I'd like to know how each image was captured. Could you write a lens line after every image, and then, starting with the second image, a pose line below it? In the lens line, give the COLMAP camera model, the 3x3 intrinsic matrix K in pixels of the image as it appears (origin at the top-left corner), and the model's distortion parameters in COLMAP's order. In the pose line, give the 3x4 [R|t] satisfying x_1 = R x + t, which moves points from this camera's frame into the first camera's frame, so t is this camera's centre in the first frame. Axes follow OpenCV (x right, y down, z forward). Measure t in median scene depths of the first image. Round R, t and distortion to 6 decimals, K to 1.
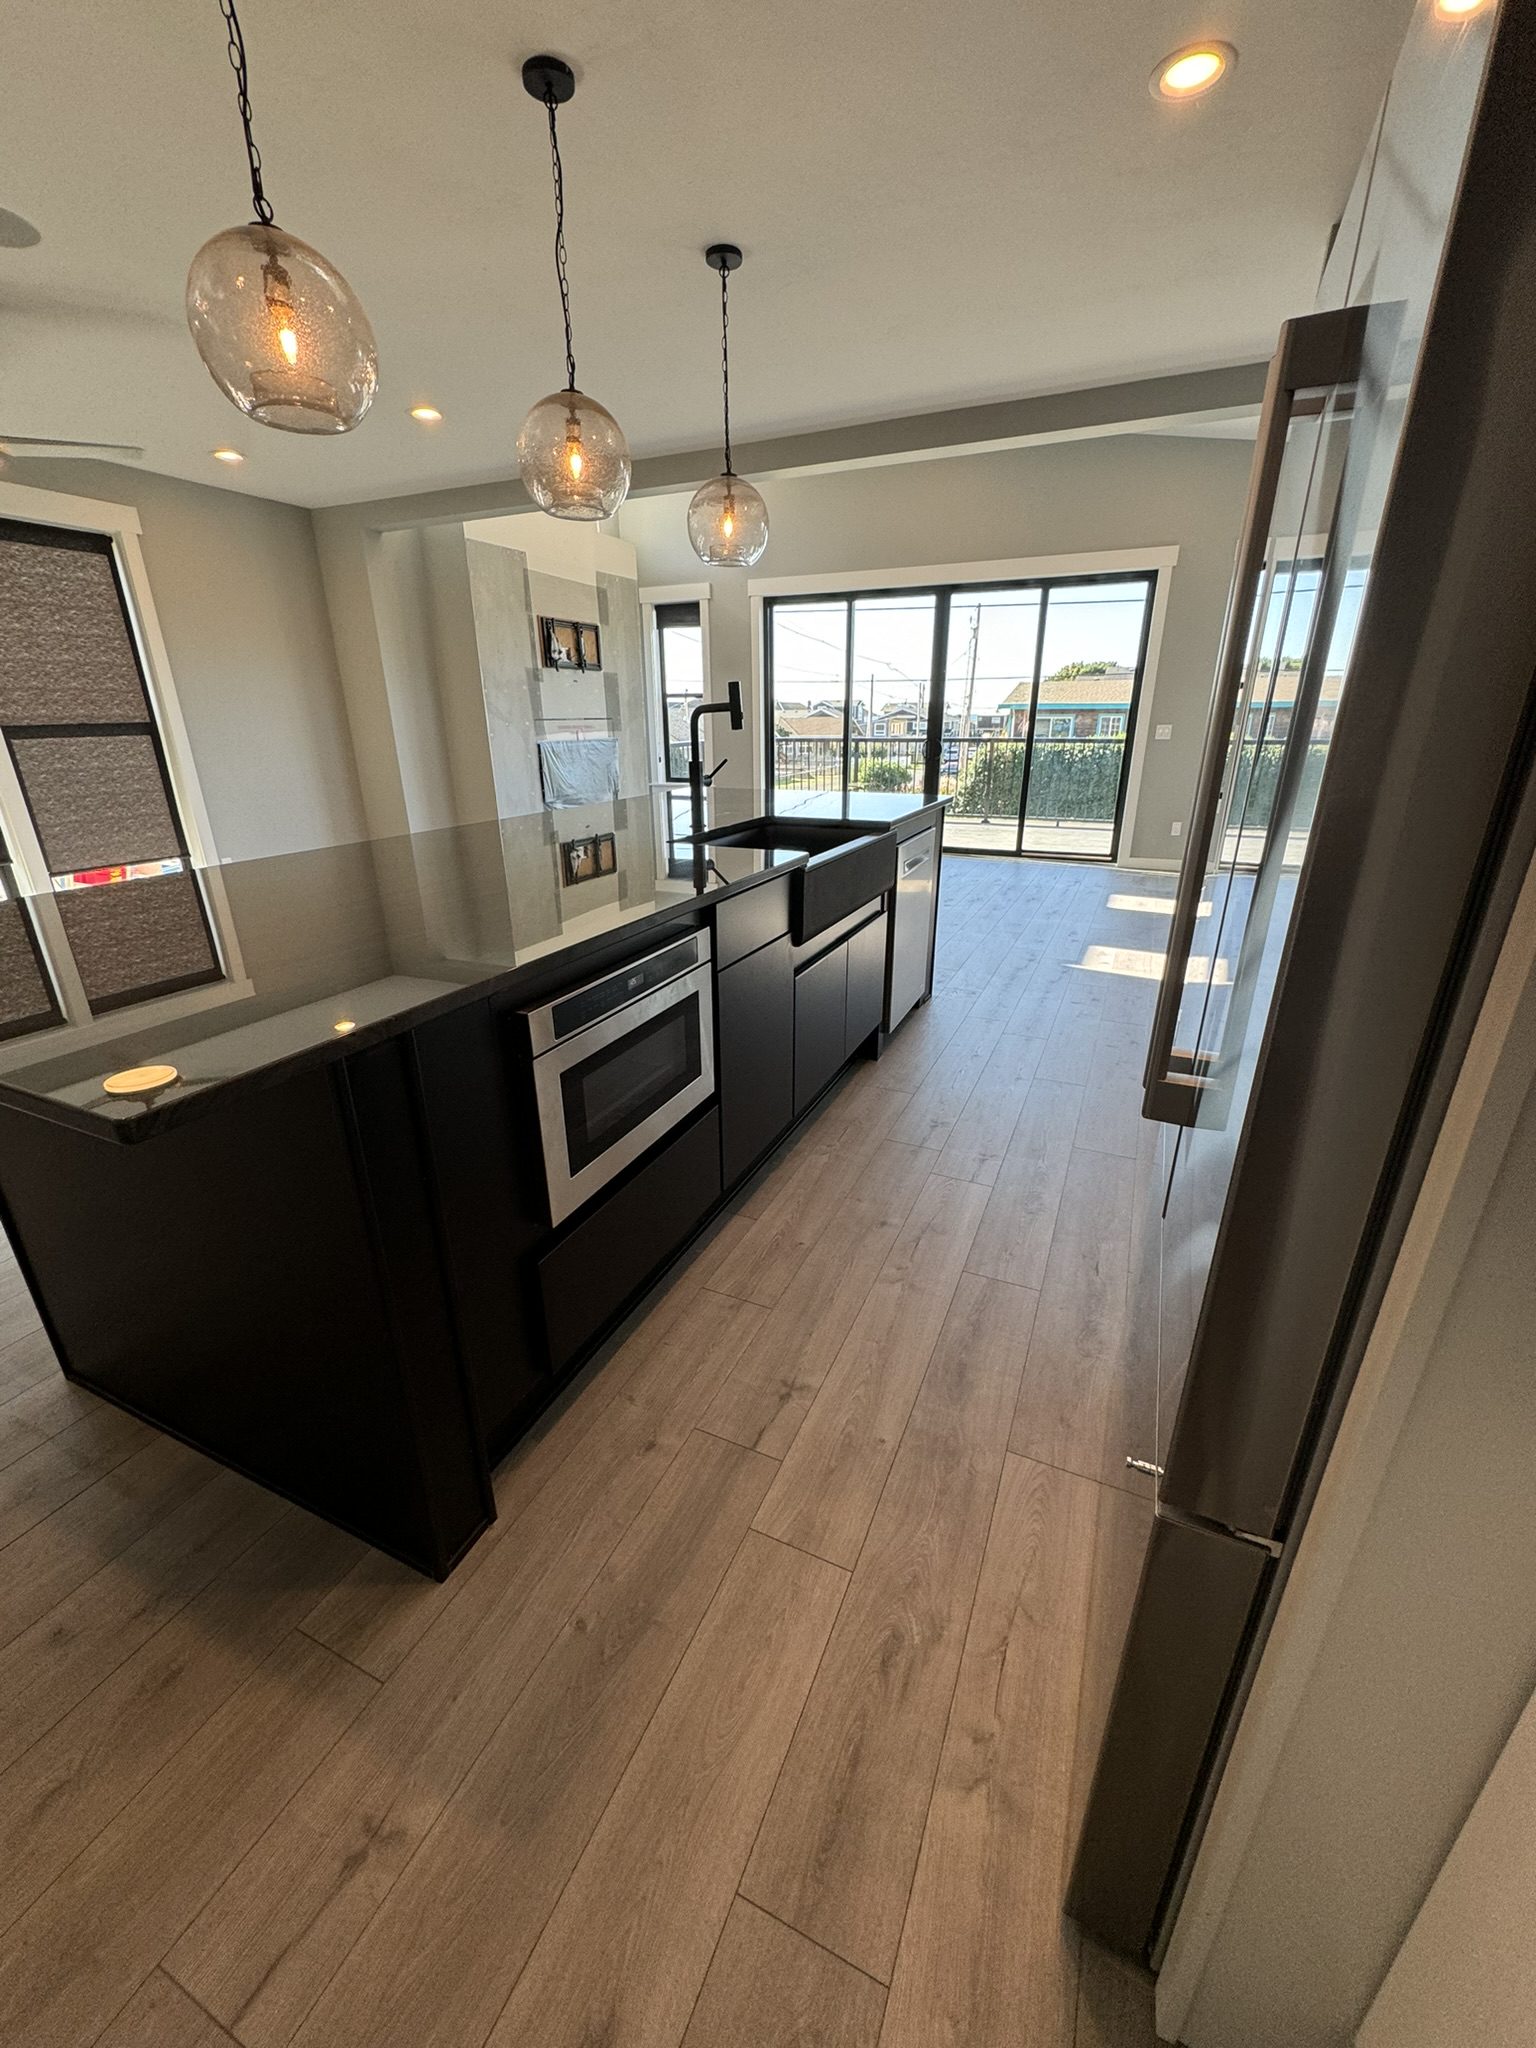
lens RADIAL K [[817.2, 0, 770.5], [0, 817.2, 1024.5], [0, 0, 1]] dist [0.001641, 0.000105]
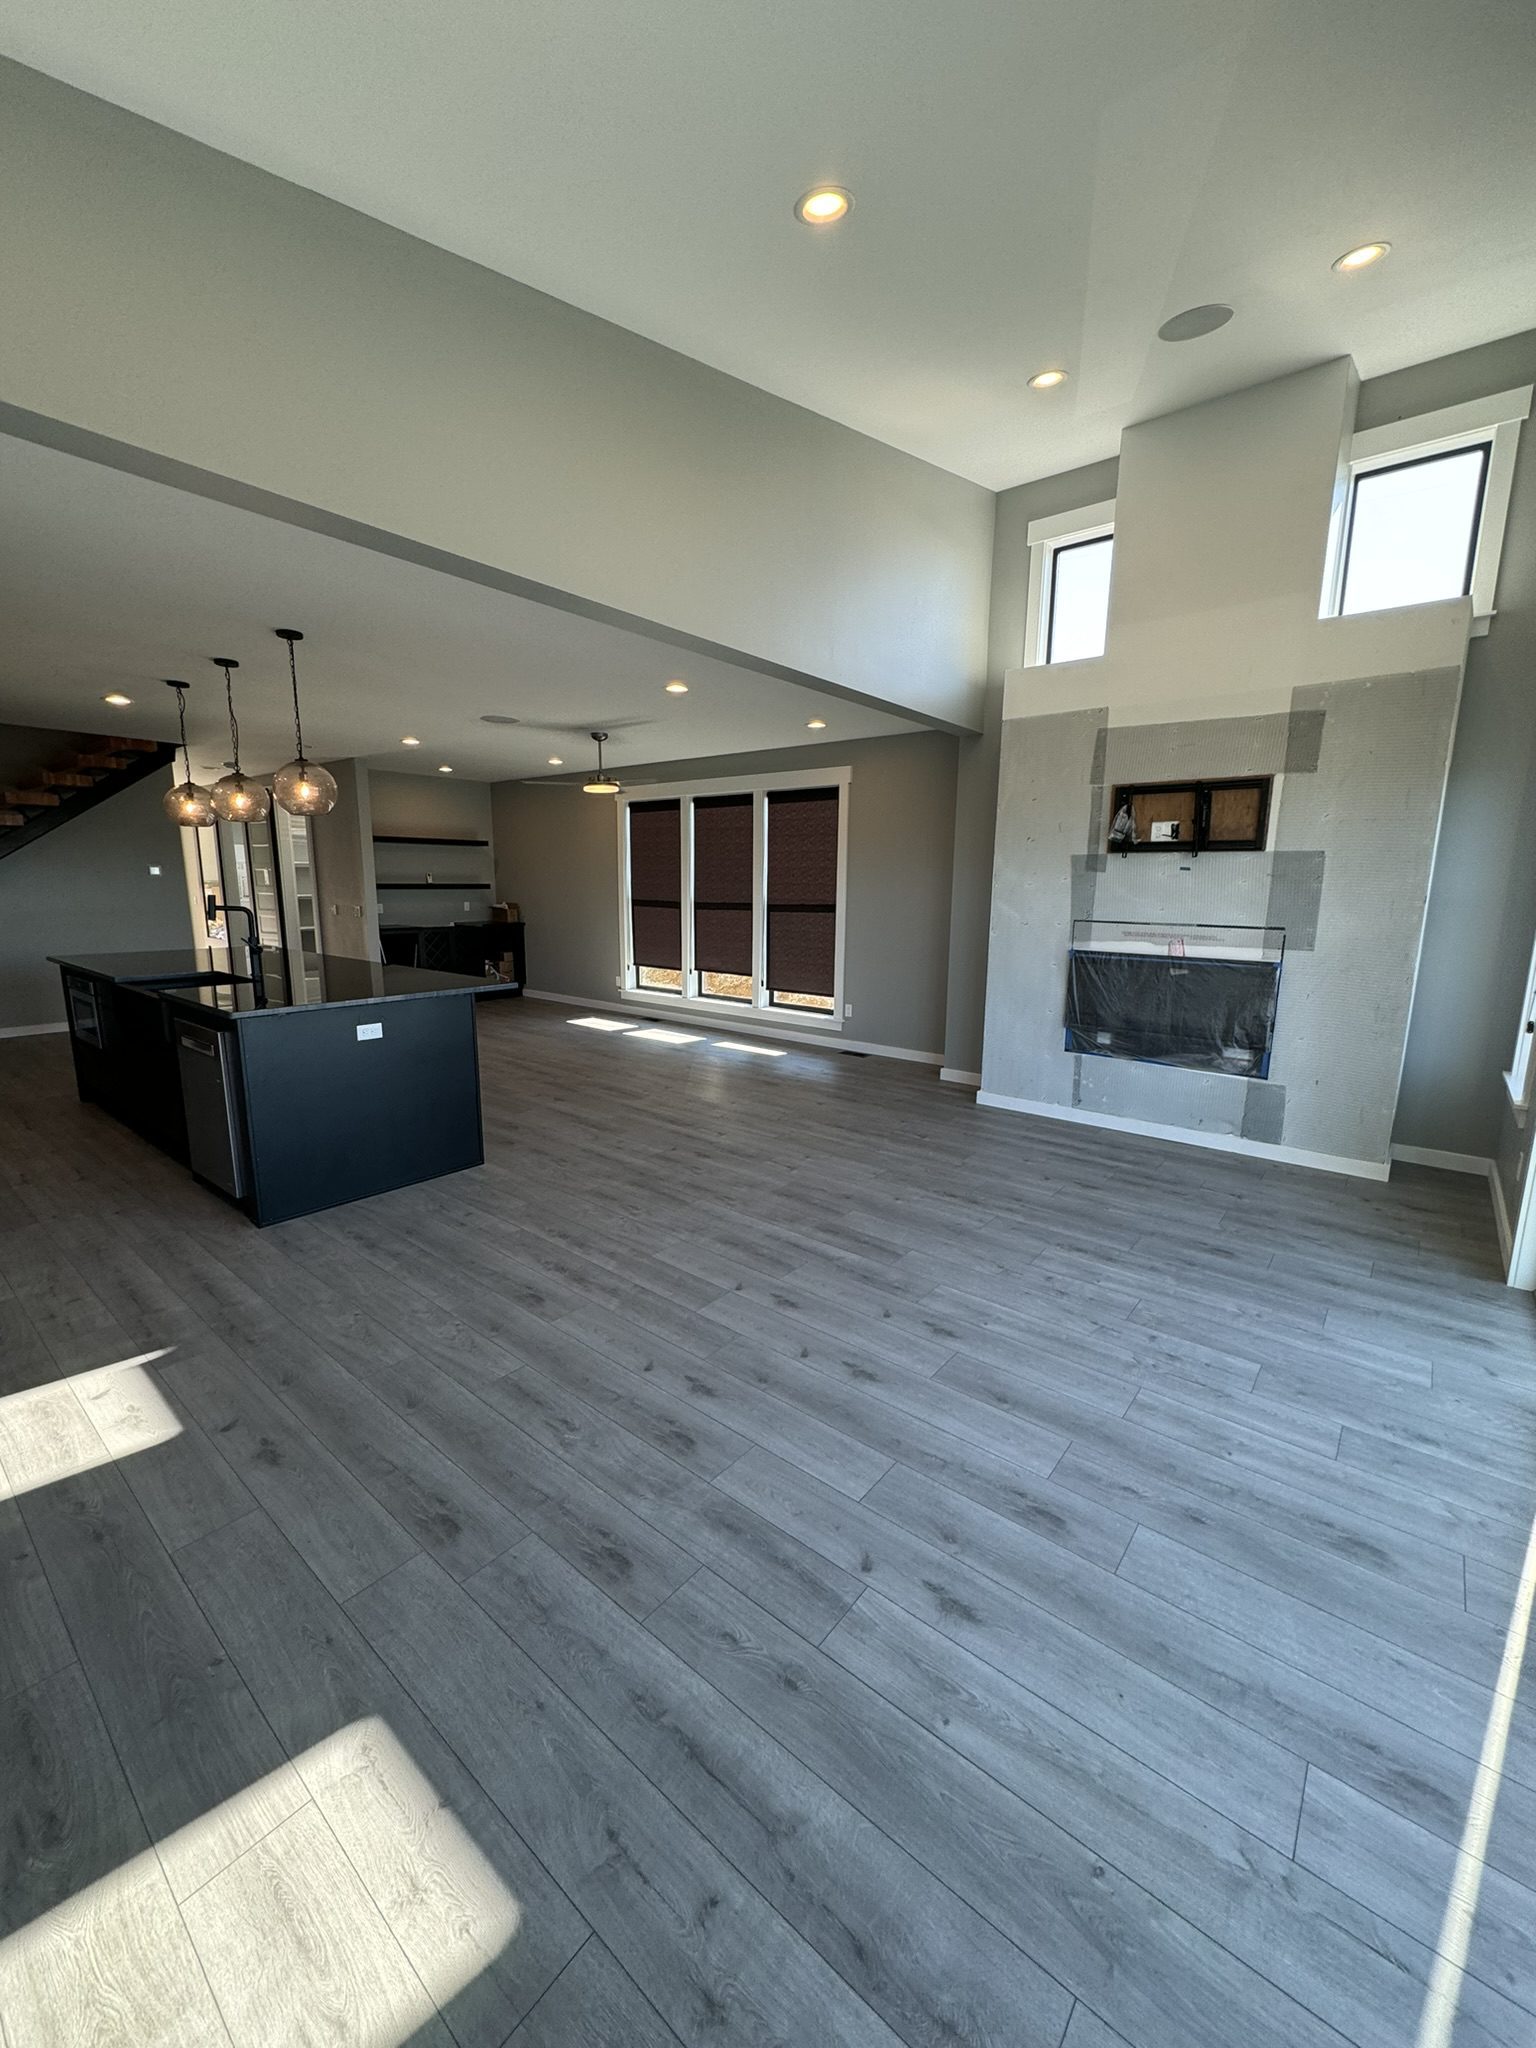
lens RADIAL K [[817.2, 0, 768.1], [0, 817.2, 1027.8], [0, 0, 1]] dist [0.001641, 0.000105]
pose [[-0.255584, 0.174075, -0.950986, 0.506597], [-0.353643, 0.898652, 0.259540, -0.382526], [0.899785, 0.402644, -0.168121, 0.921019]]
